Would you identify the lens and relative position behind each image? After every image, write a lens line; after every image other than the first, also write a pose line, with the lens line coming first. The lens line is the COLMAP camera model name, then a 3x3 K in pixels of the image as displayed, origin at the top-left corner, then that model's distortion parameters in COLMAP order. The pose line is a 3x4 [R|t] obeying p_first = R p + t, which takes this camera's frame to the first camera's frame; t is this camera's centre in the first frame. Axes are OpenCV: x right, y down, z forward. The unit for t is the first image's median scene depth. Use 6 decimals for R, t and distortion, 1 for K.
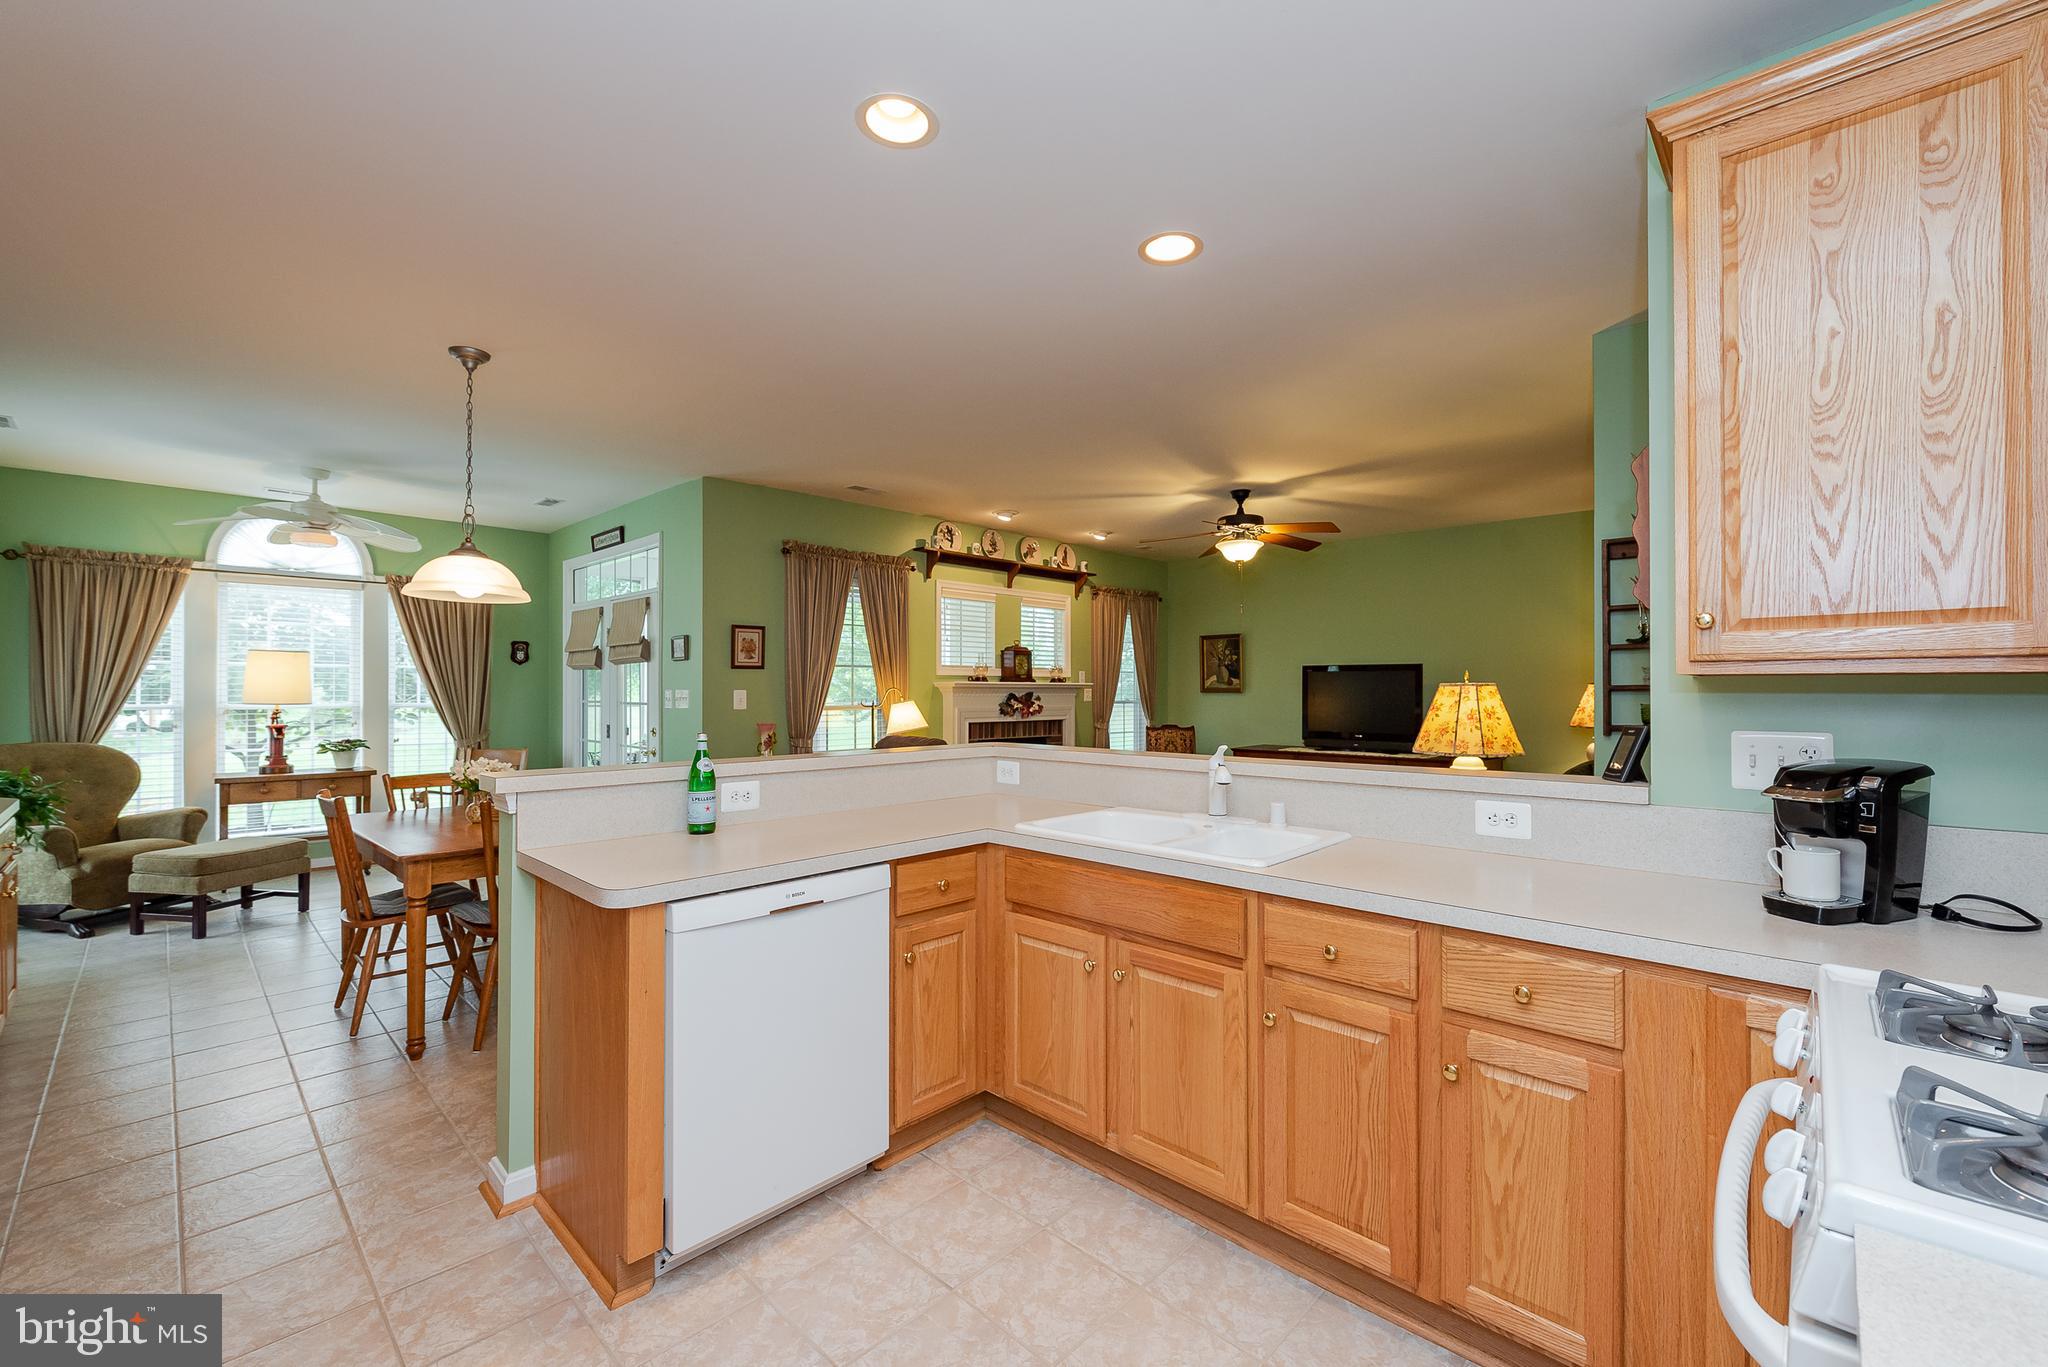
lens RADIAL K [[840.6, 0, 1024.0], [0, 840.6, 683.5], [0, 0, 1]] dist [-0.002268, -0.000440]
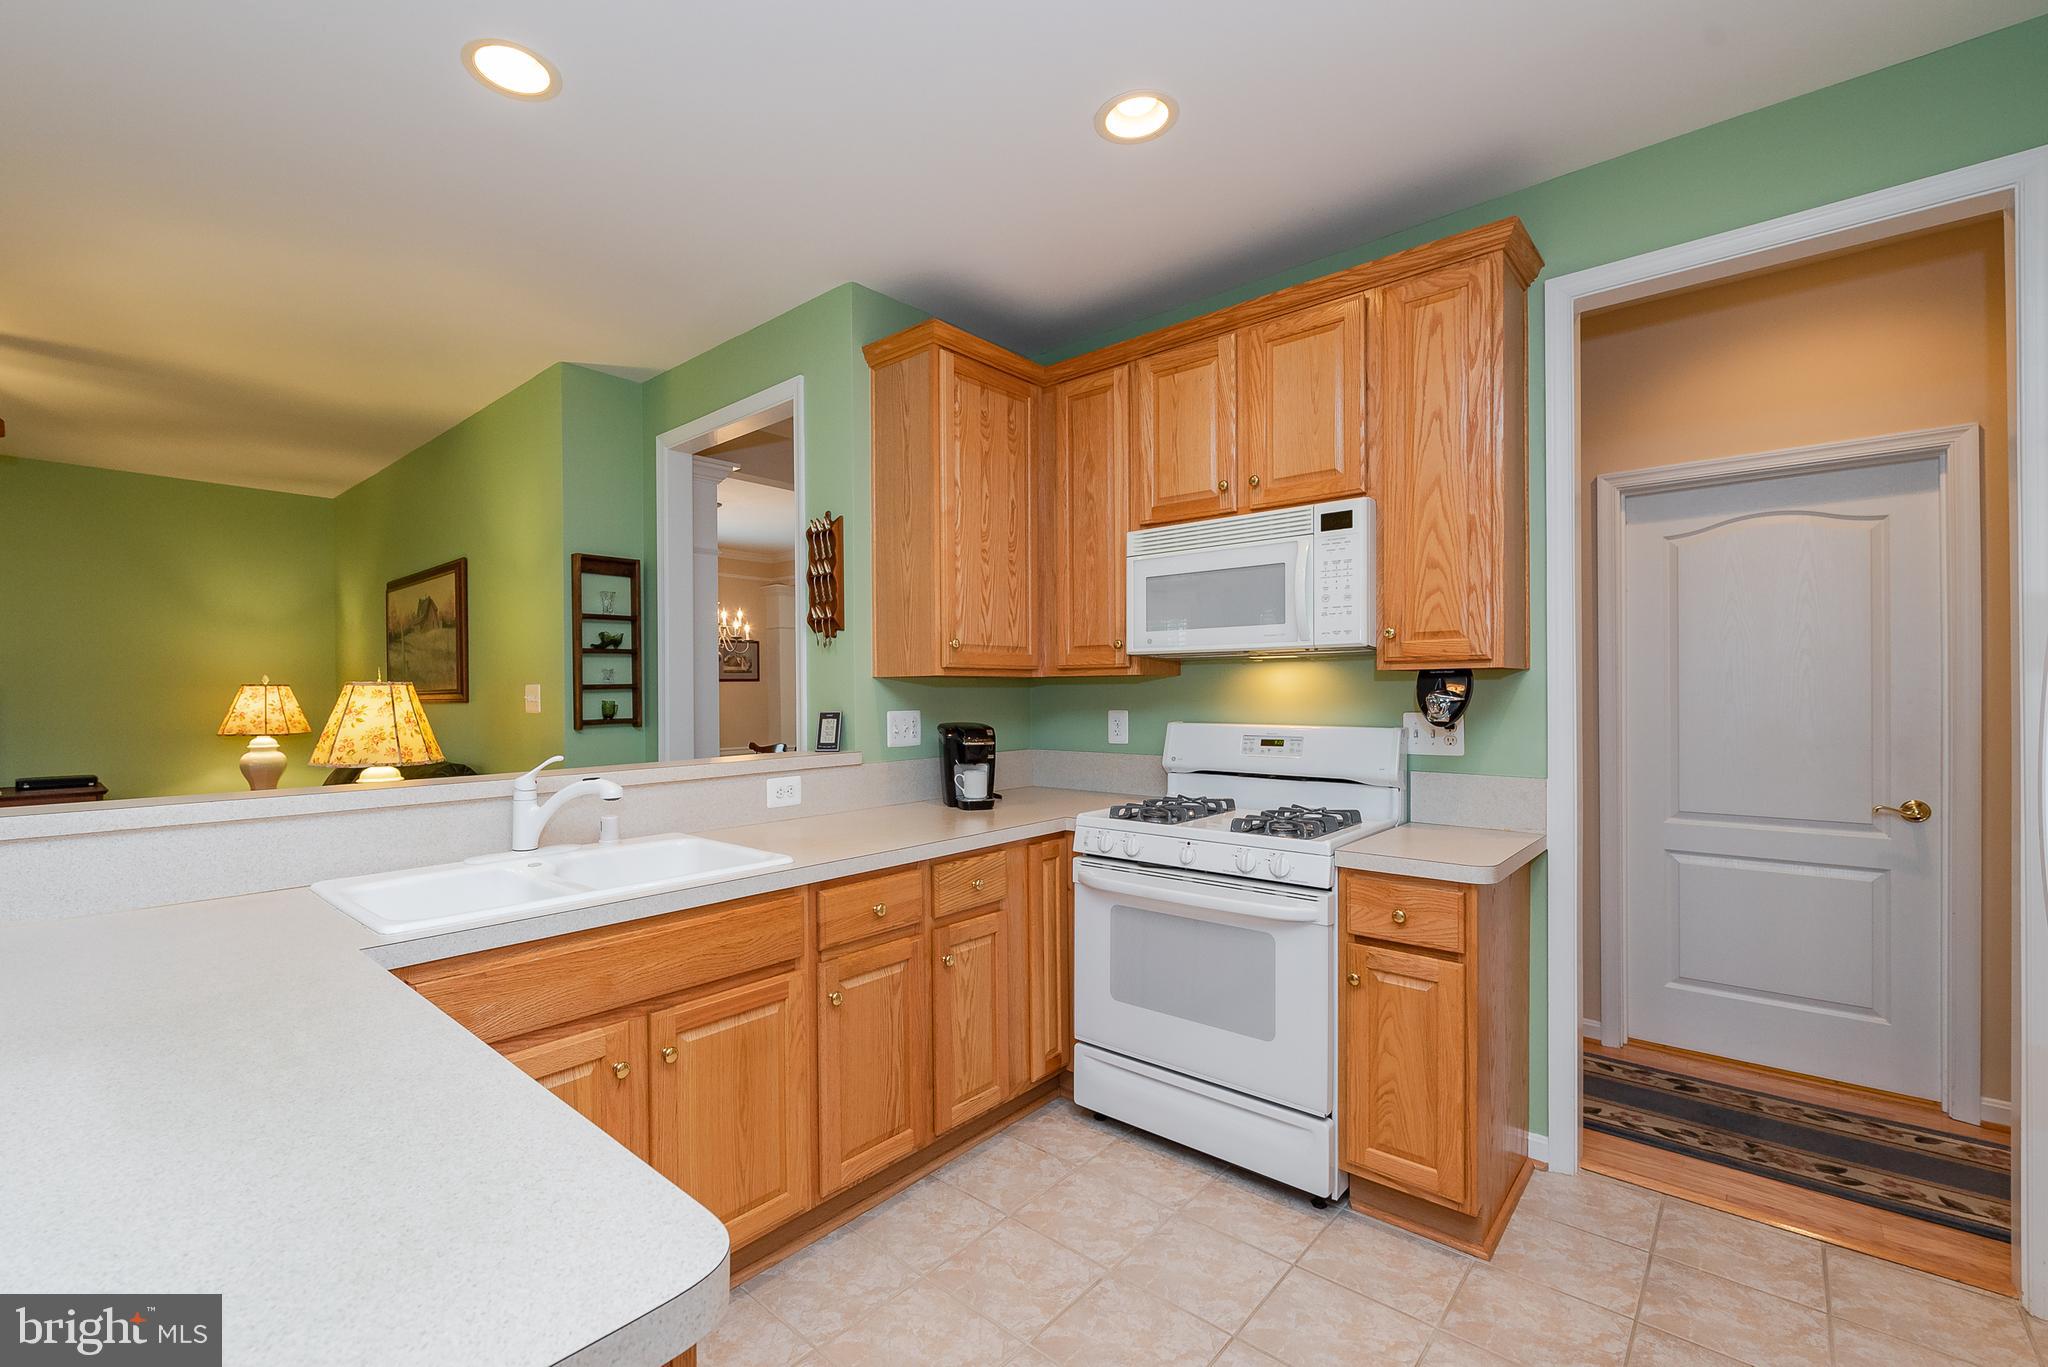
lens RADIAL K [[877.1, 0, 970.4], [0, 877.1, 690.0], [0, 0, 1]] dist [-0.000044, -0.000162]
pose [[-0.021334, 0.000972, 0.999772, -0.255819], [-0.000099, 1.000000, -0.000974, 0.005491], [-0.999772, -0.000120, -0.021334, 0.274026]]
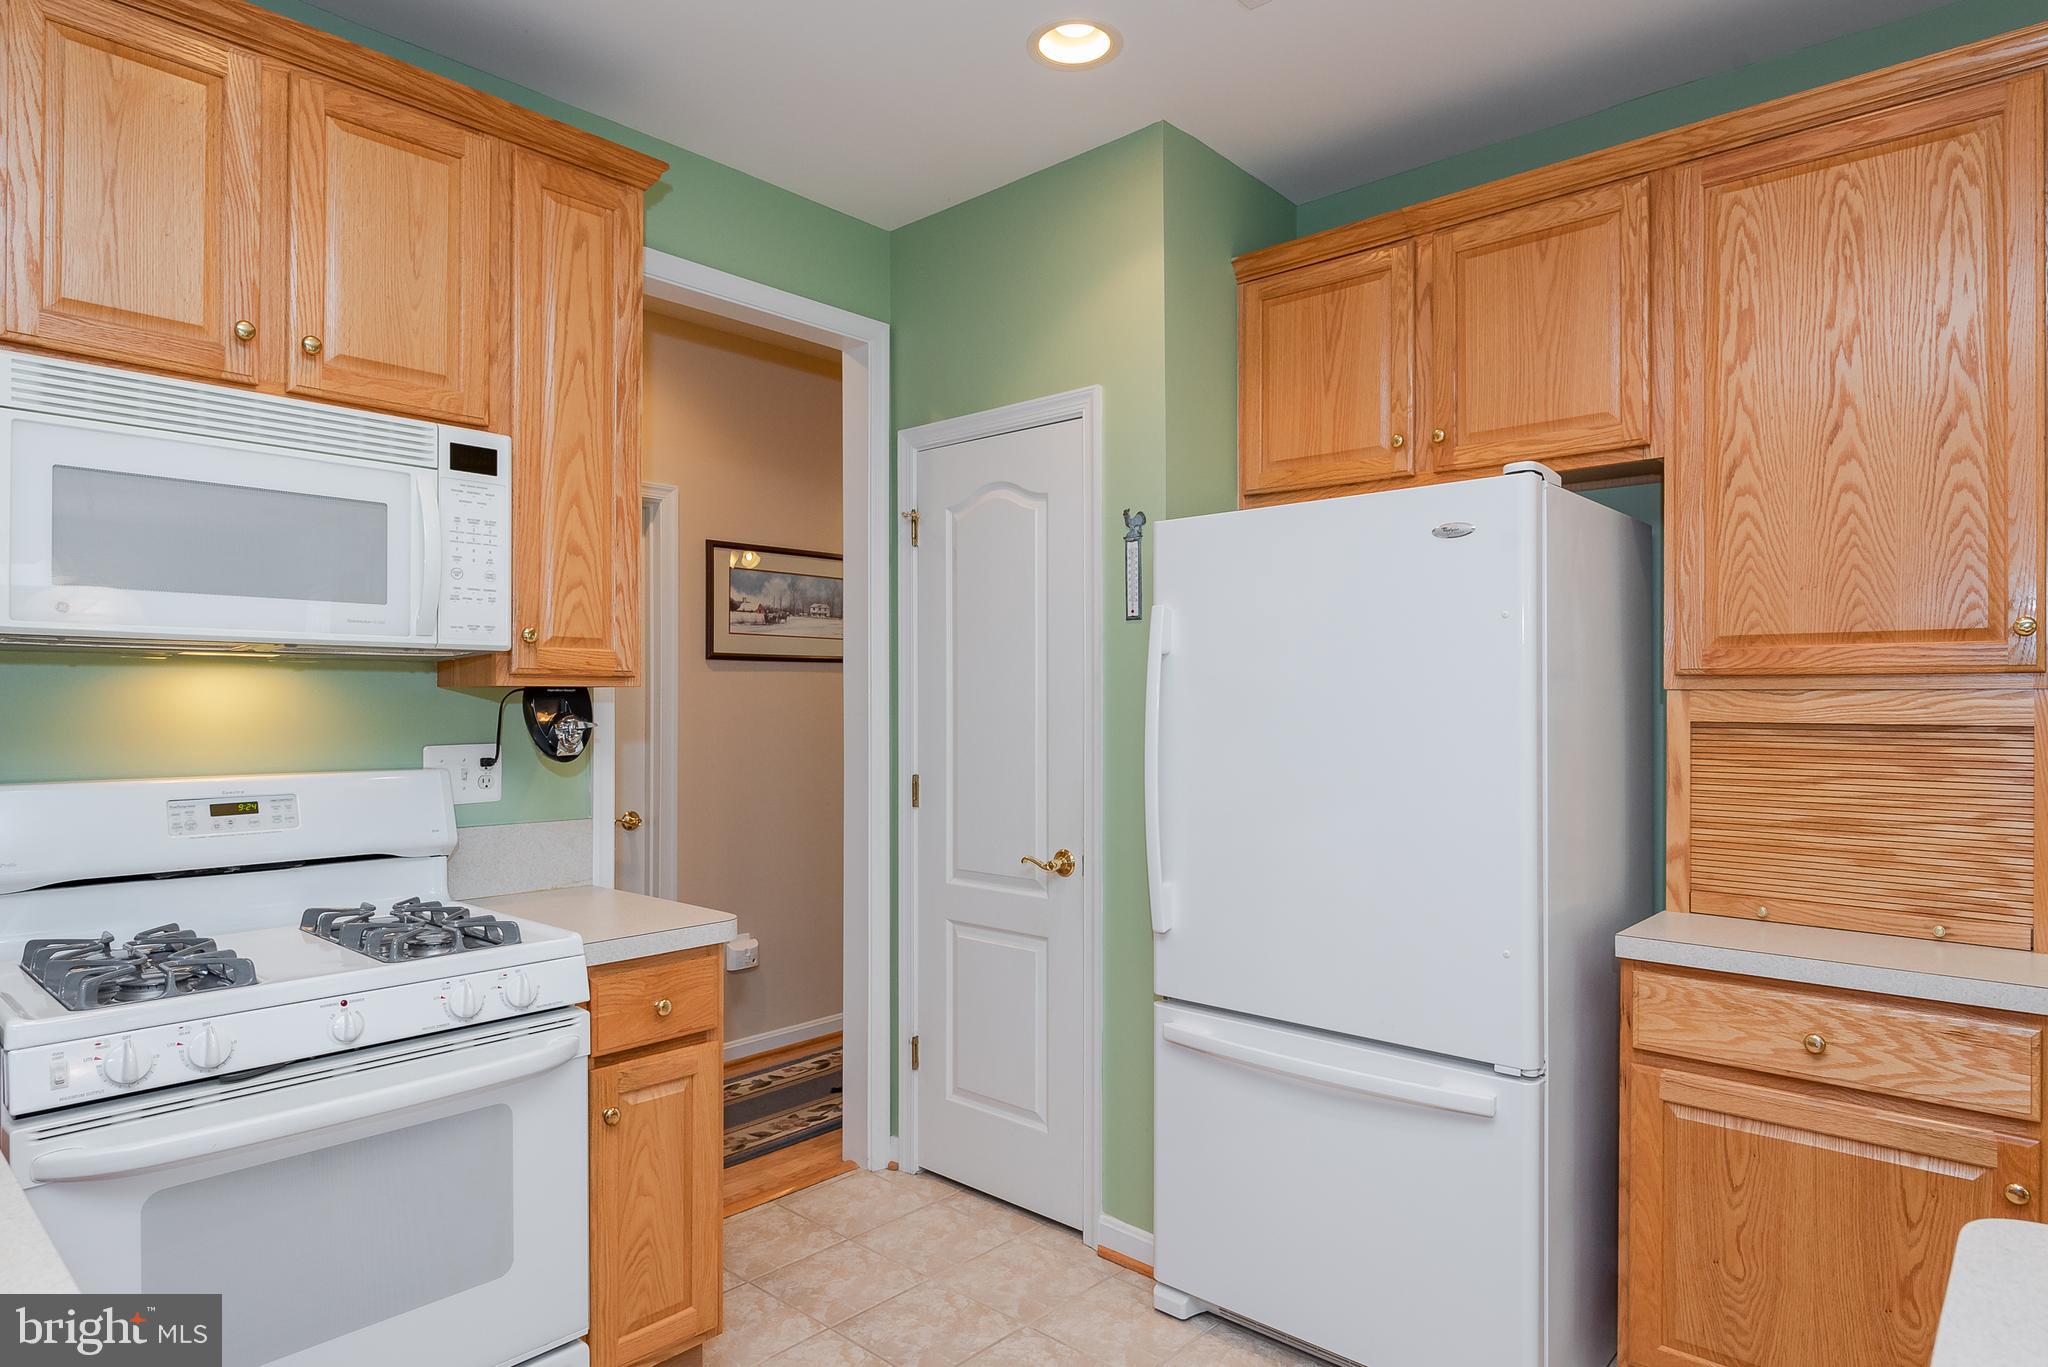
lens RADIAL K [[1167.4, 0, 1017.5], [0, 1167.4, 694.4], [0, 0, 1]] dist [-0.006551, -0.001575]
pose [[-0.999560, -0.001716, -0.029625, -0.010162], [-0.001294, 0.999897, -0.014266, 0.003833], [0.029646, -0.014221, -0.999459, 0.457440]]
